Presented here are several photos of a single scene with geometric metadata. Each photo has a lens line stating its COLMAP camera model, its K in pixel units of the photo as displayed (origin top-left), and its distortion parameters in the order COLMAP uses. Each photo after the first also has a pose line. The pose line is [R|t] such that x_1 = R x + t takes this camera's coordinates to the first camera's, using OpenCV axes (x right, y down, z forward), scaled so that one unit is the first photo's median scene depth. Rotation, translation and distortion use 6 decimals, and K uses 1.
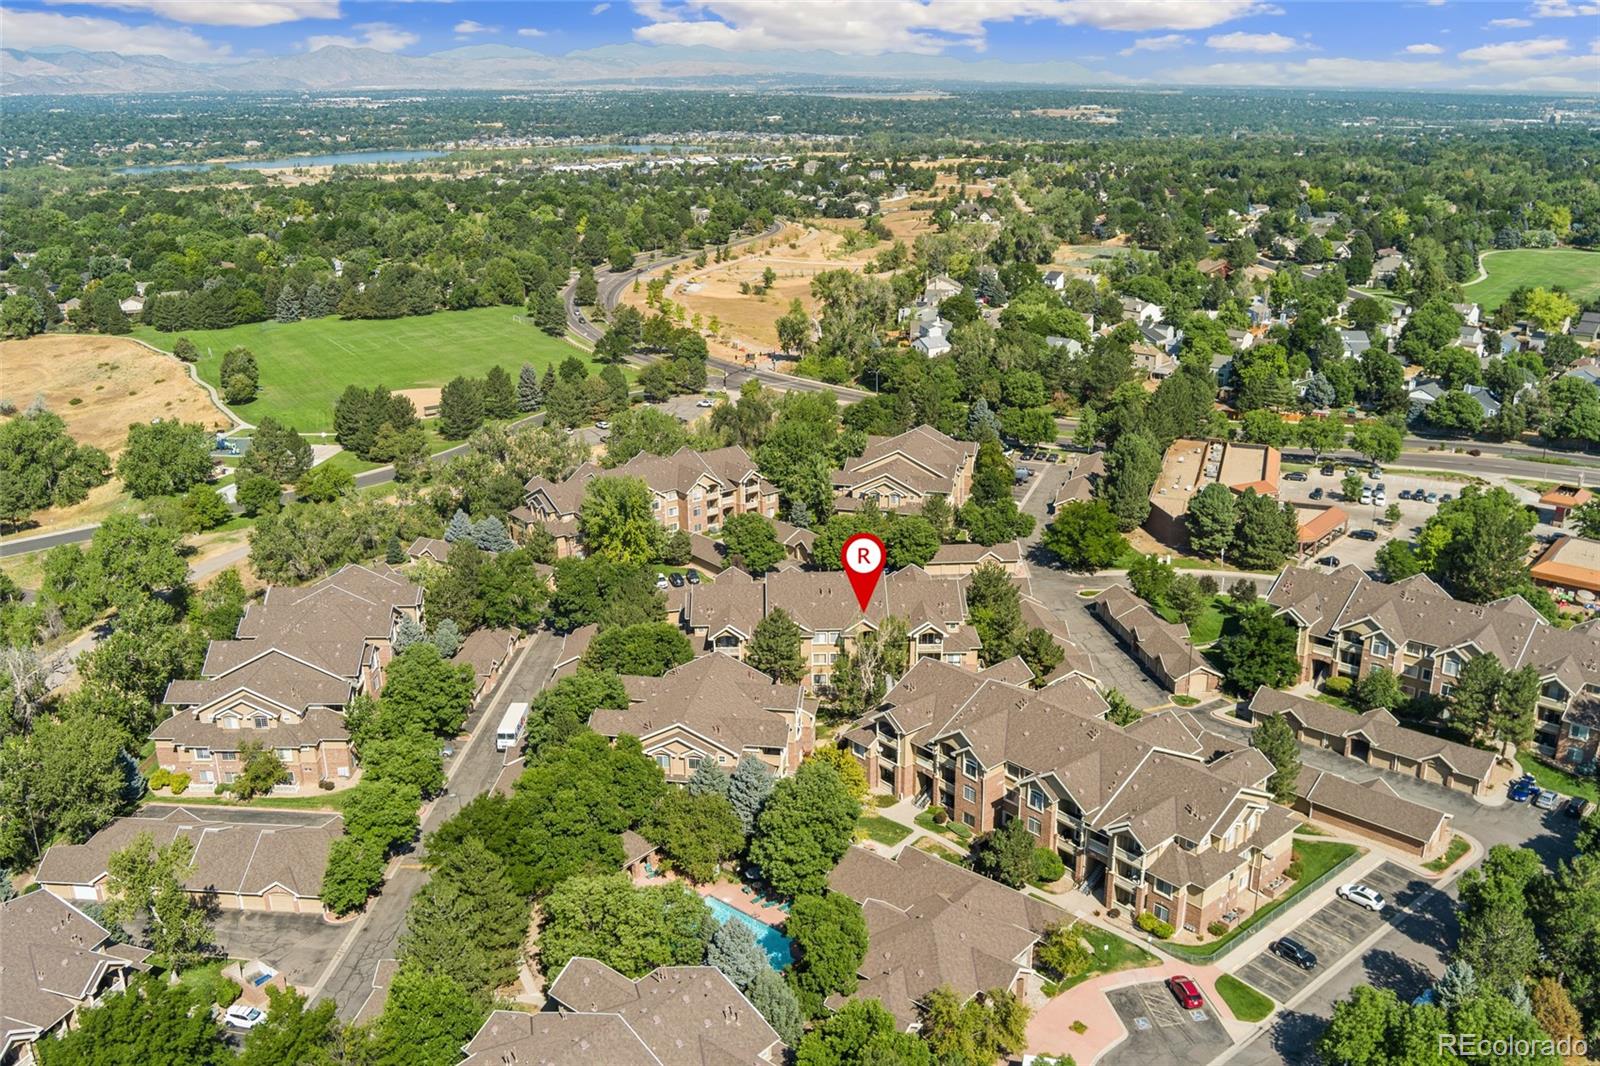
lens RADIAL K [[1262.0, 0, 776.0], [0, 1262.0, 526.7], [0, 0, 1]] dist [-0.081379, 0.021564]
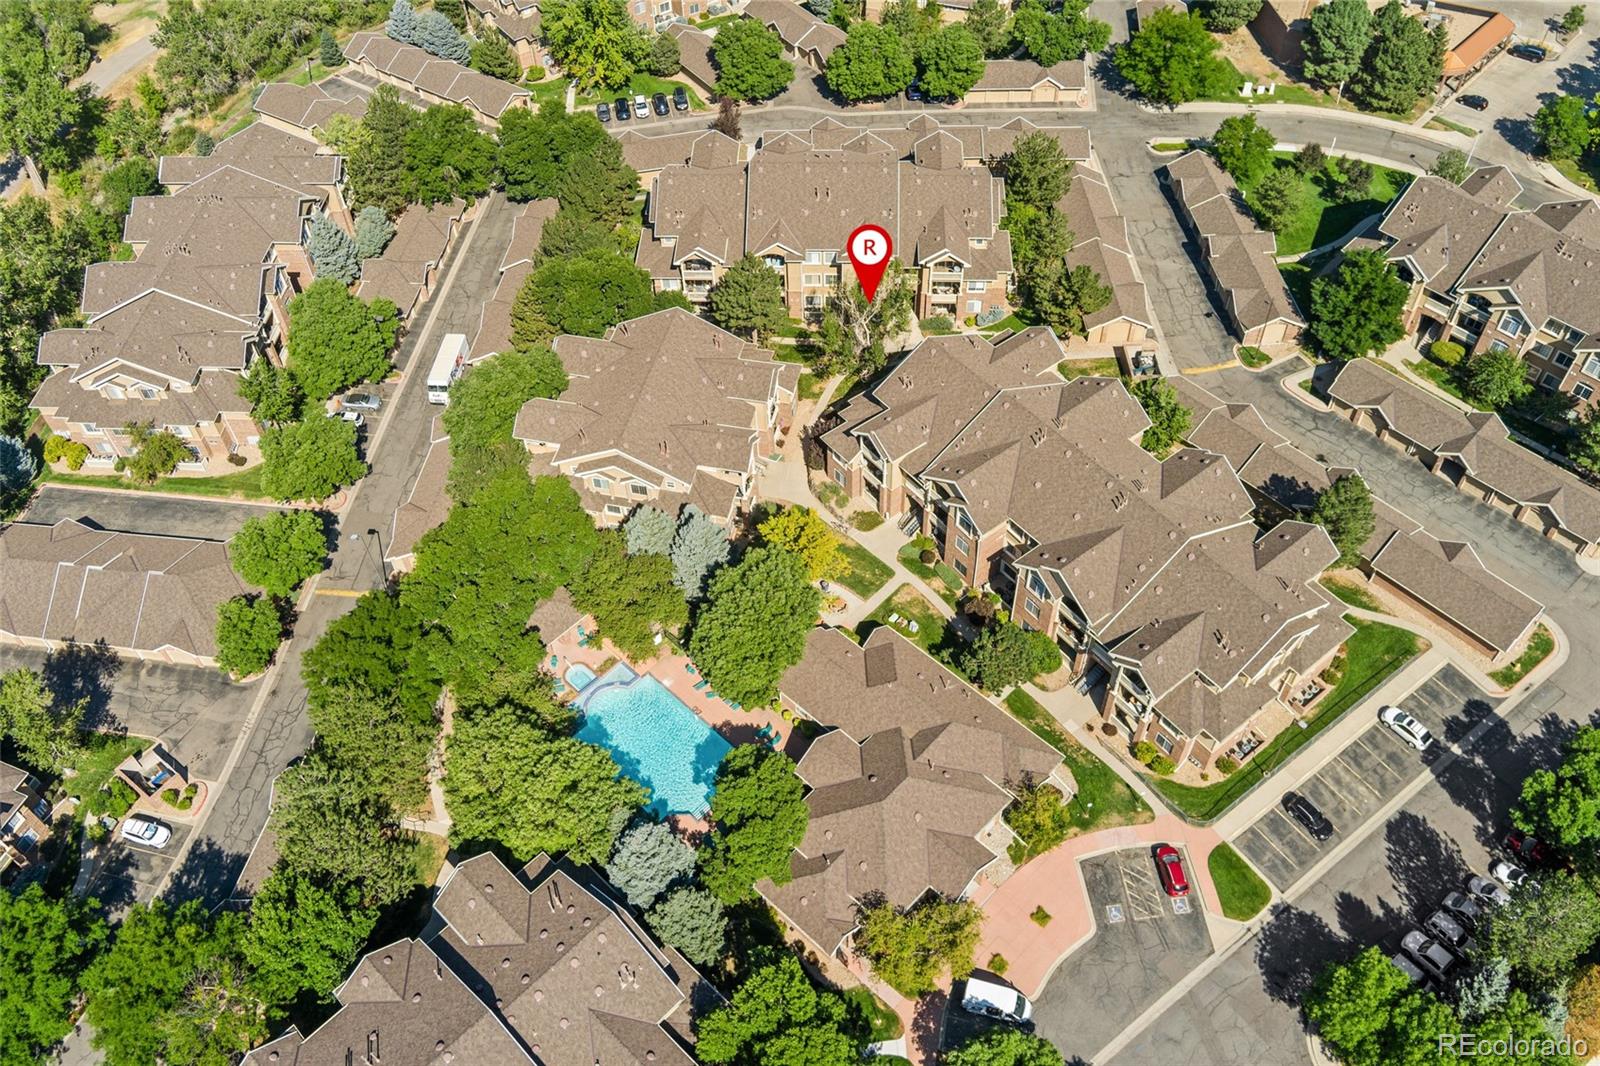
lens RADIAL K [[1262.0, 0, 776.0], [0, 1262.0, 526.7], [0, 0, 1]] dist [-0.081379, 0.021564]
pose [[0.998651, 0.024209, -0.045941, 0.064840], [0.002125, 0.864895, 0.501949, -0.206967], [0.051886, -0.501369, 0.863676, 0.261457]]
